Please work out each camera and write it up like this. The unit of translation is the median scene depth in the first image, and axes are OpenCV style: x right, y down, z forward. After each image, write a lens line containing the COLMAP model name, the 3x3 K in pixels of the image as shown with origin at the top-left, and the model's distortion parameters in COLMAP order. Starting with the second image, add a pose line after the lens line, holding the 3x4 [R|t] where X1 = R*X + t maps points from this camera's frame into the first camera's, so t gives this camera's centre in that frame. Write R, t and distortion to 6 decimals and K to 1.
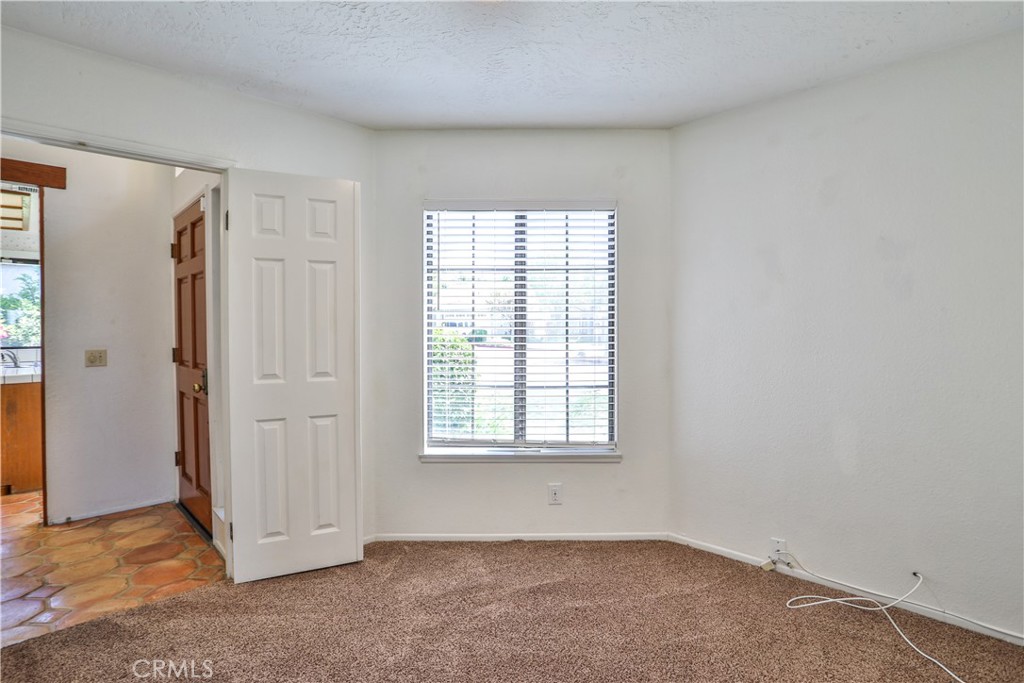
lens RADIAL K [[520.2, 0, 517.8], [0, 520.2, 333.0], [0, 0, 1]] dist [-0.074756, 0.035010]
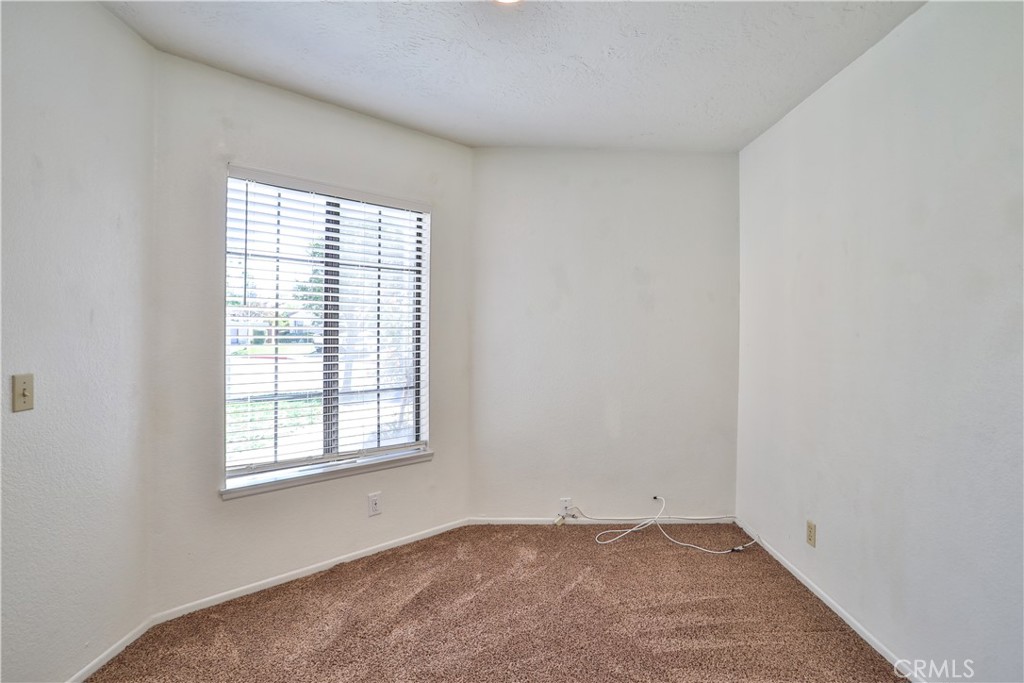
lens RADIAL K [[520.2, 0, 517.8], [0, 520.2, 333.0], [0, 0, 1]] dist [-0.074756, 0.035010]
pose [[0.710499, 0.004537, 0.703684, -0.399720], [-0.003807, 0.999989, -0.002603, -0.000235], [-0.703688, -0.000829, 0.710508, 0.146553]]
